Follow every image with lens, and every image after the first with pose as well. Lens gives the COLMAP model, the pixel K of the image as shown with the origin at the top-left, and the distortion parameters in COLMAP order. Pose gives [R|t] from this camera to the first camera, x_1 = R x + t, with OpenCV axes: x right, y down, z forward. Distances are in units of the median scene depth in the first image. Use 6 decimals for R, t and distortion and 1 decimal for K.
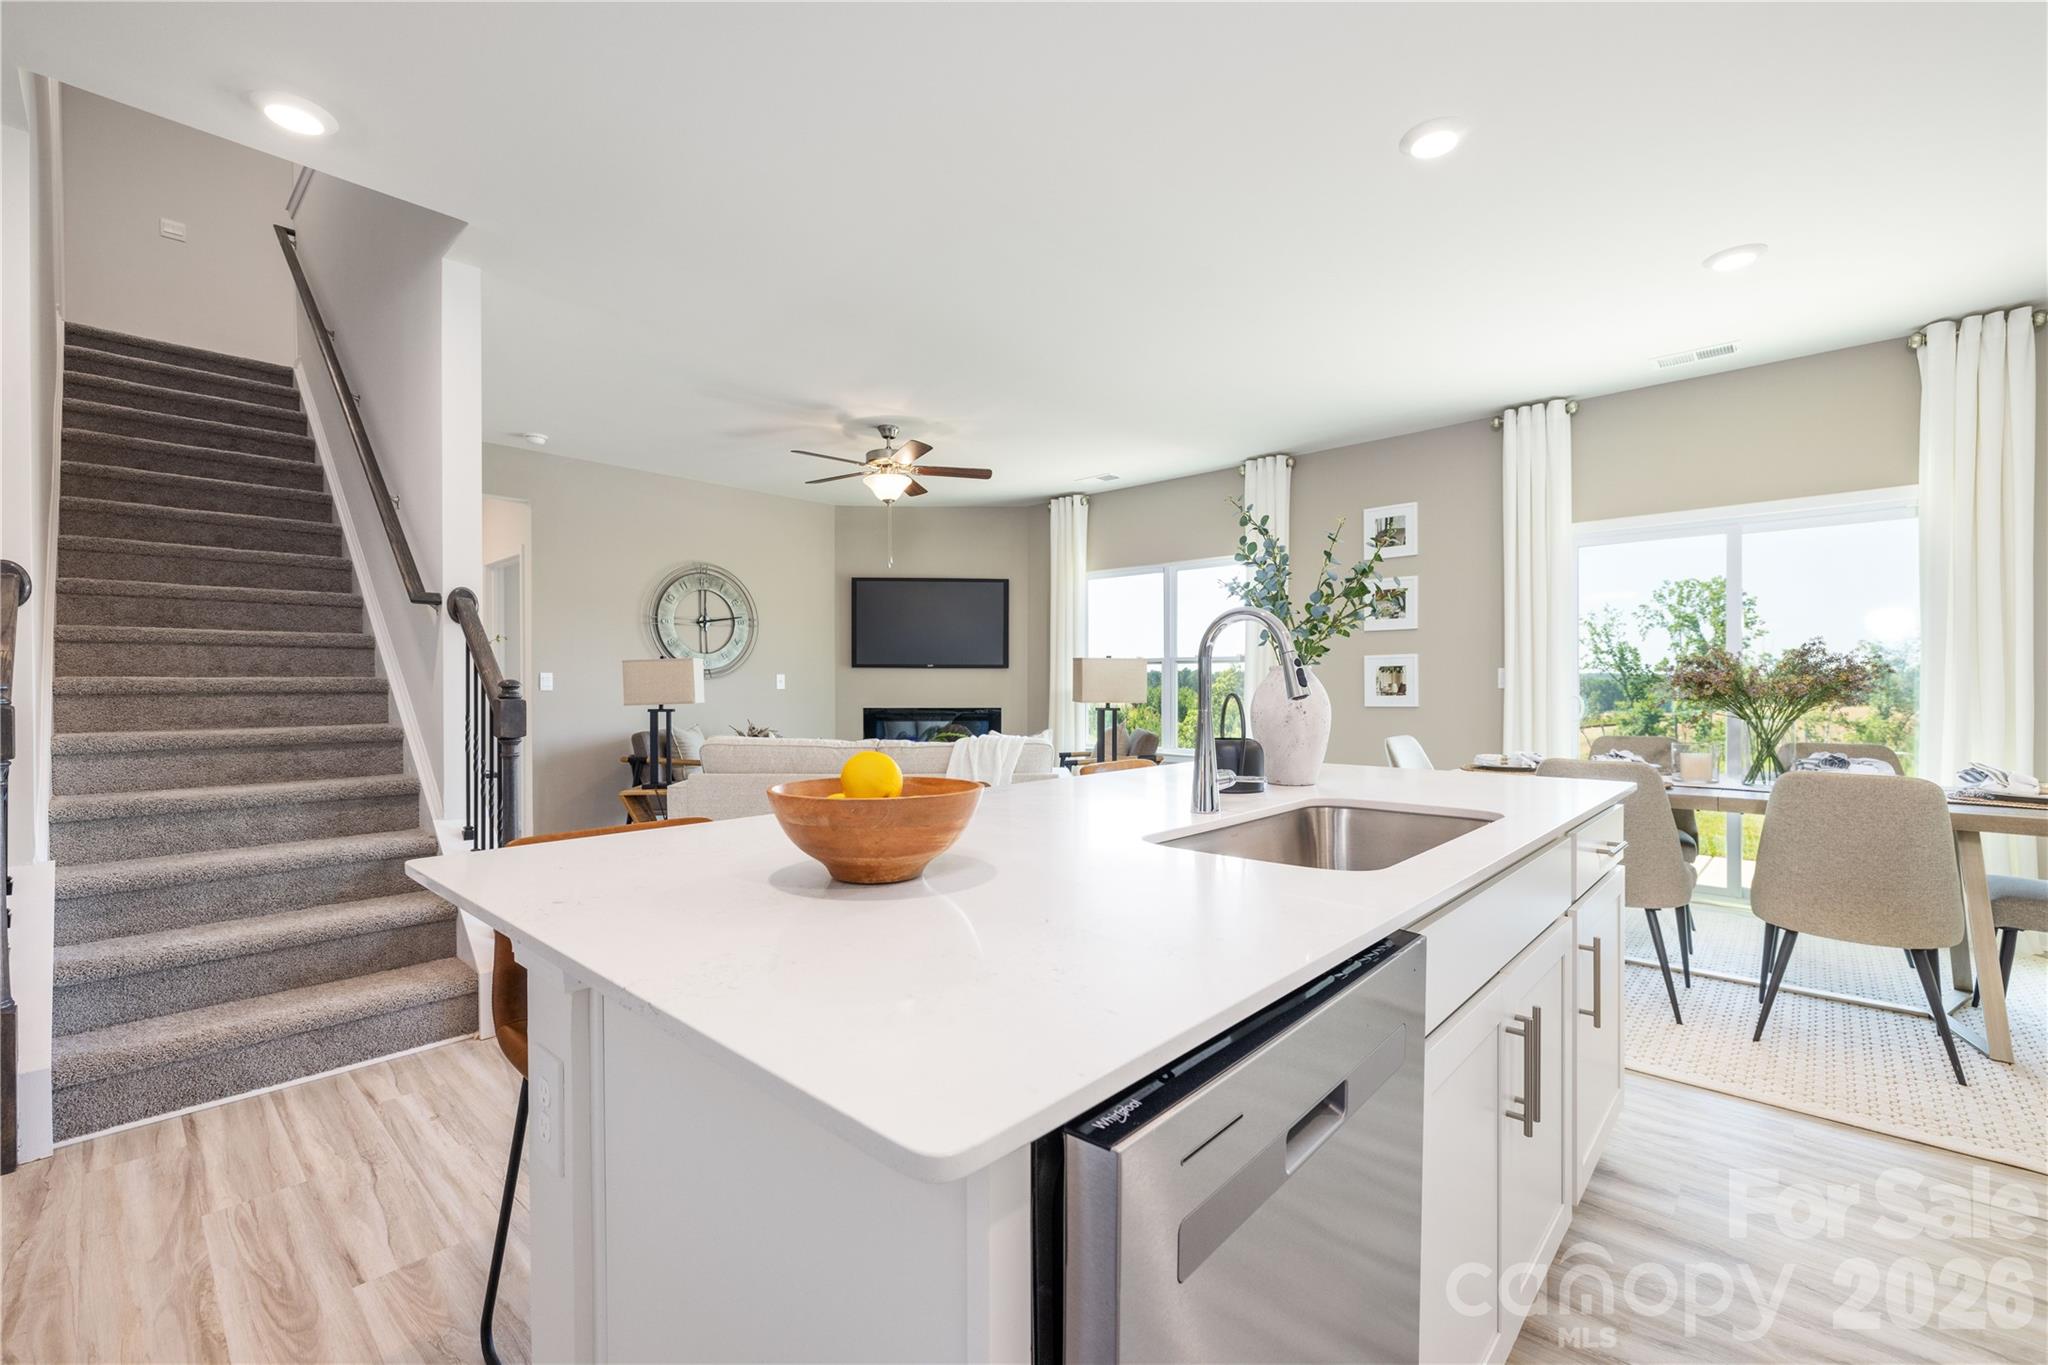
lens RADIAL K [[852.9, 0, 1027.1], [0, 852.9, 699.8], [0, 0, 1]] dist [-0.005108, 0.002185]
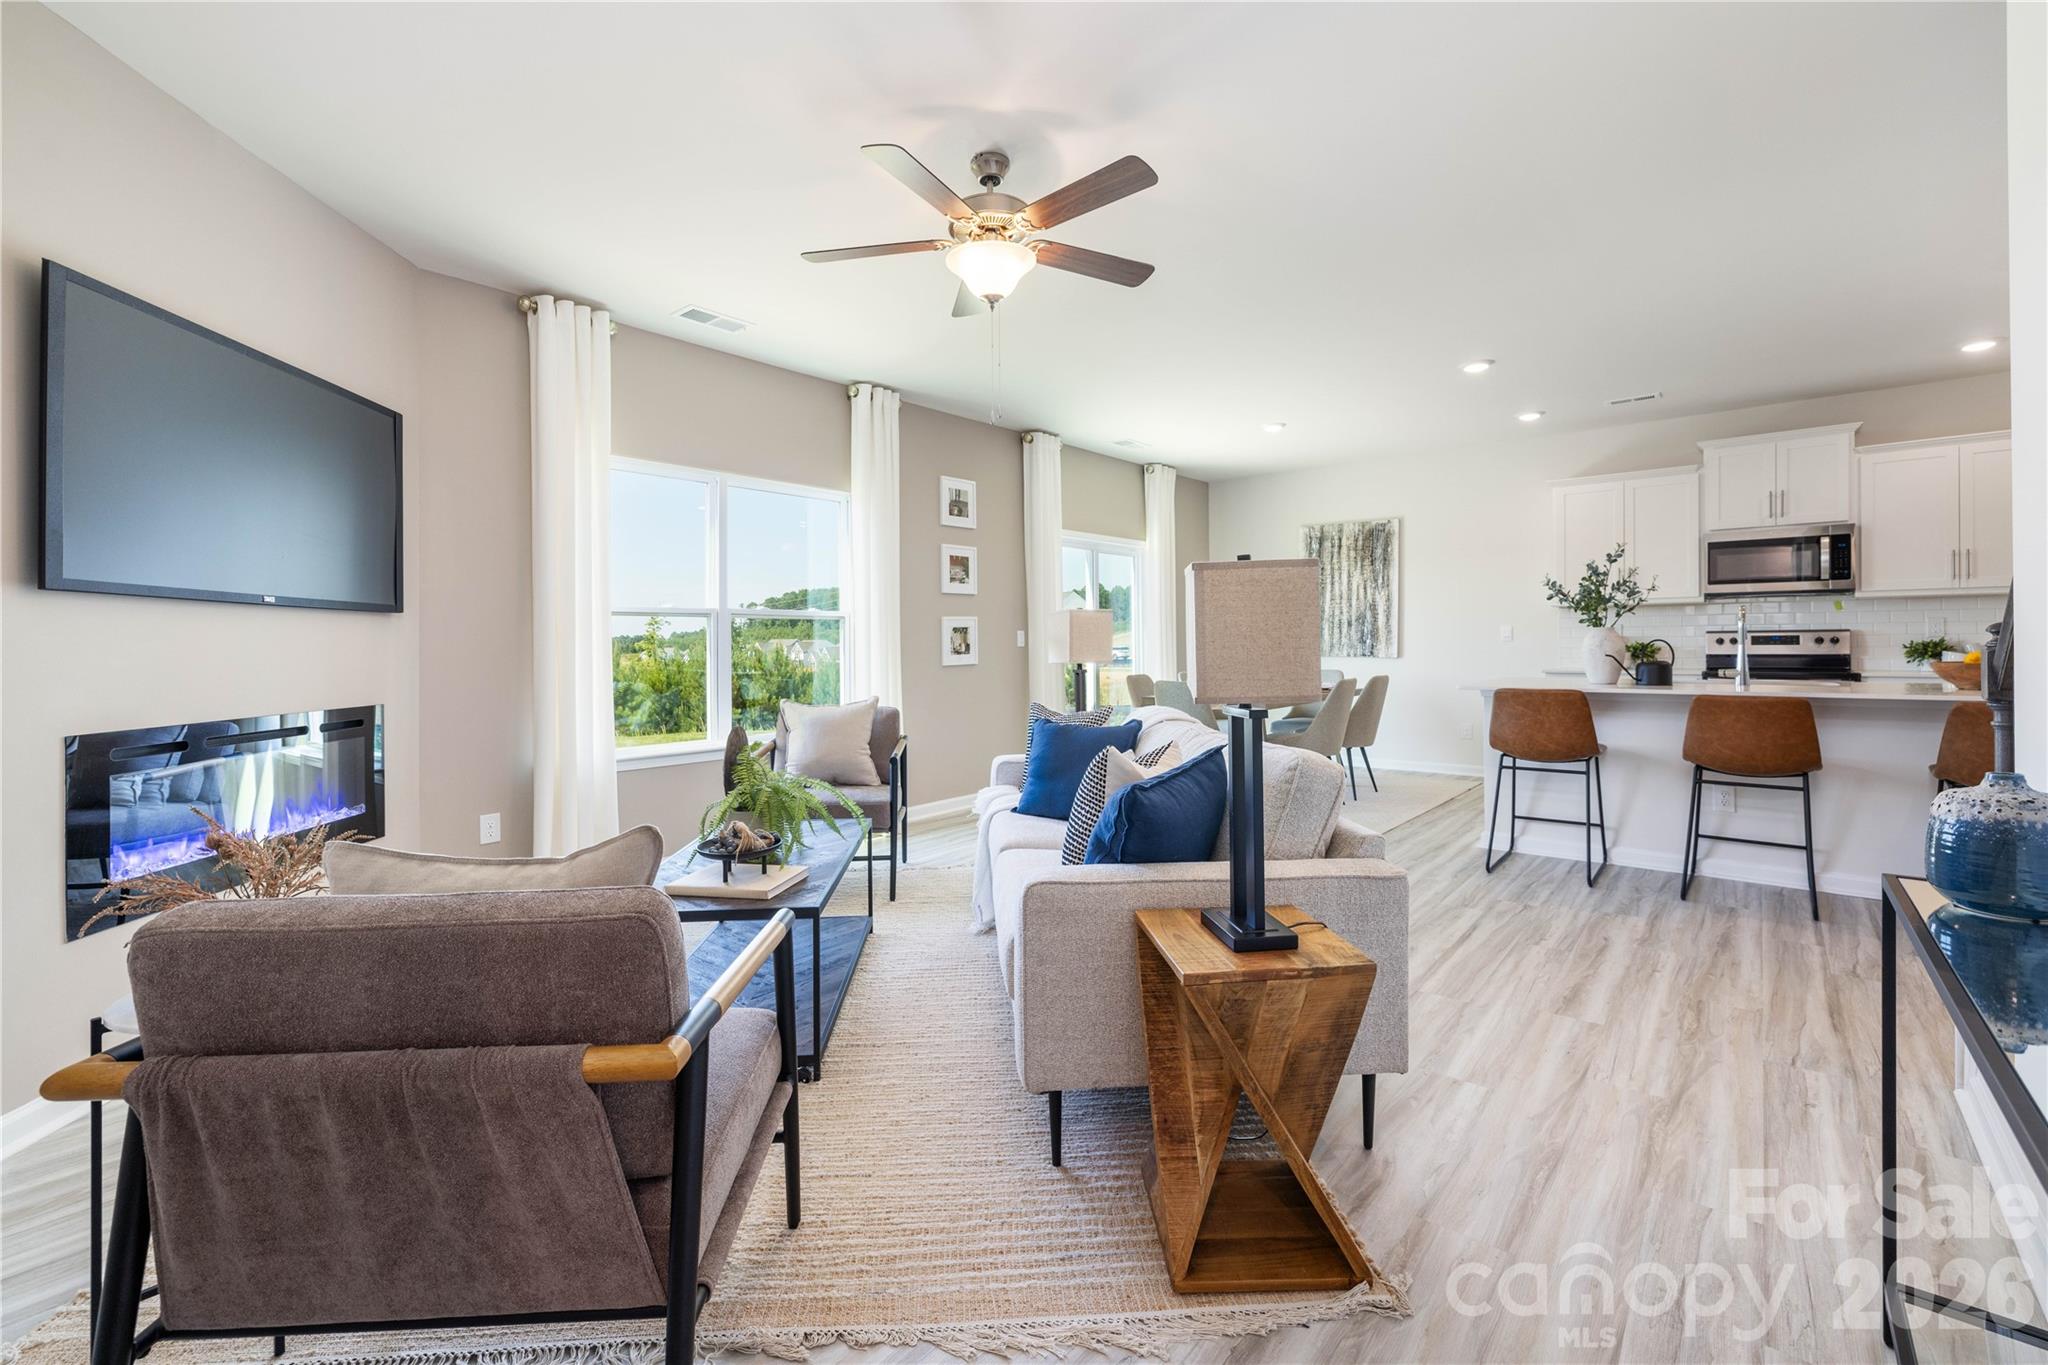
lens RADIAL K [[871.3, 0, 1021.4], [0, 871.3, 650.0], [0, 0, 1]] dist [0.003421, -0.000010]
pose [[-0.038778, -0.005863, 0.999231, -0.573240], [0.030263, 0.999517, 0.007039, -0.013257], [-0.998789, 0.030513, -0.038582, 0.811616]]
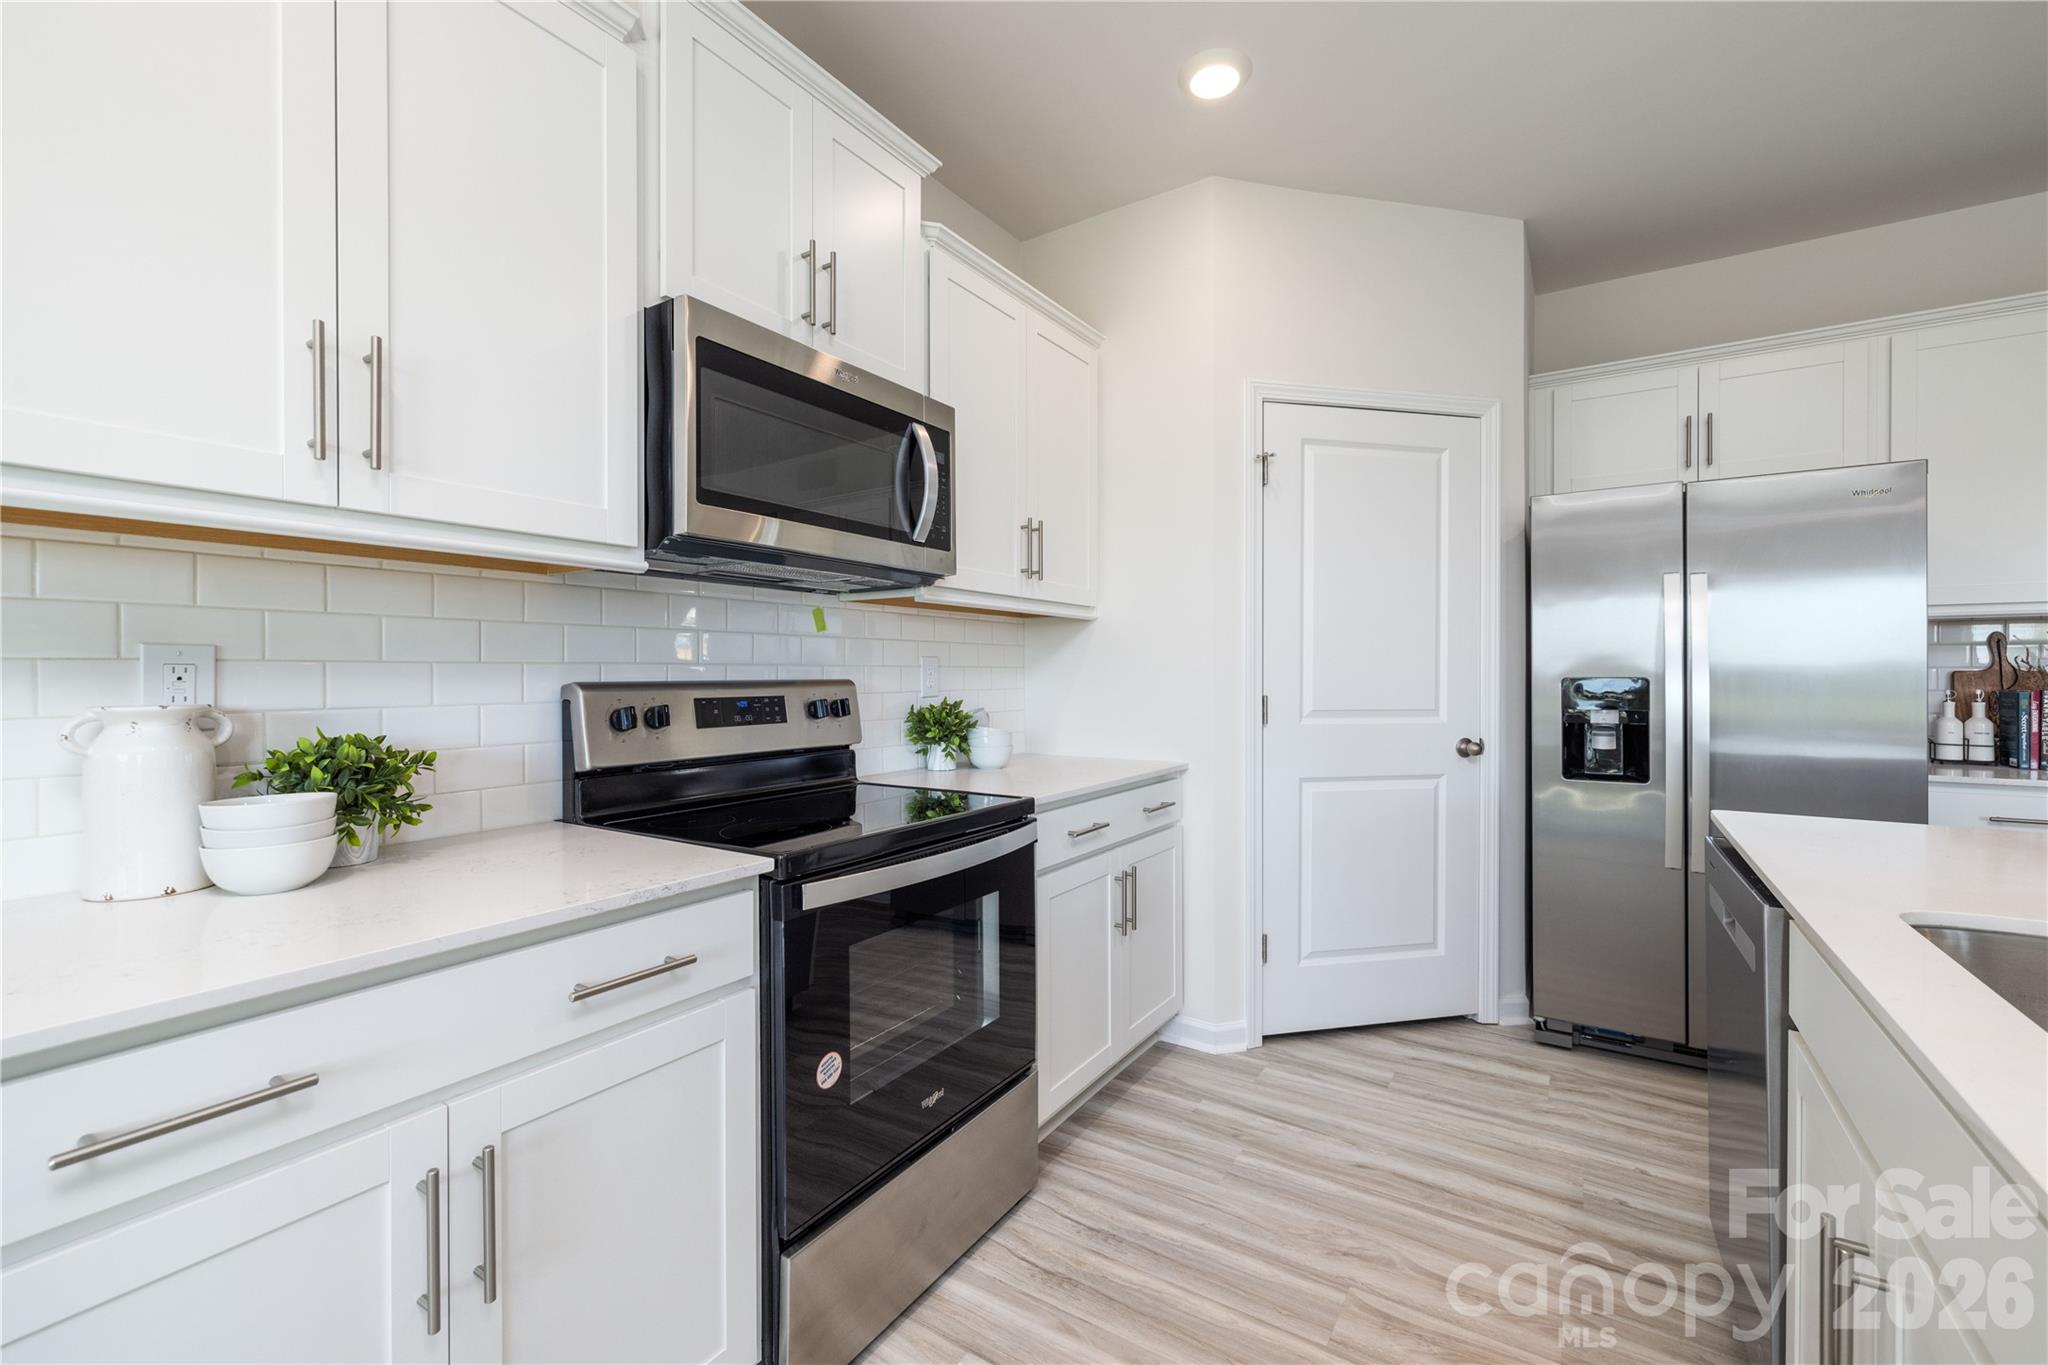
lens RADIAL K [[852.9, 0, 1028.1], [0, 852.9, 674.7], [0, 0, 1]] dist [-0.005108, 0.002185]
pose [[-0.986817, 0.004444, -0.161780, 0.258076], [0.000907, 0.999759, 0.021927, -0.012361], [0.161838, 0.021491, -0.986583, 0.297976]]
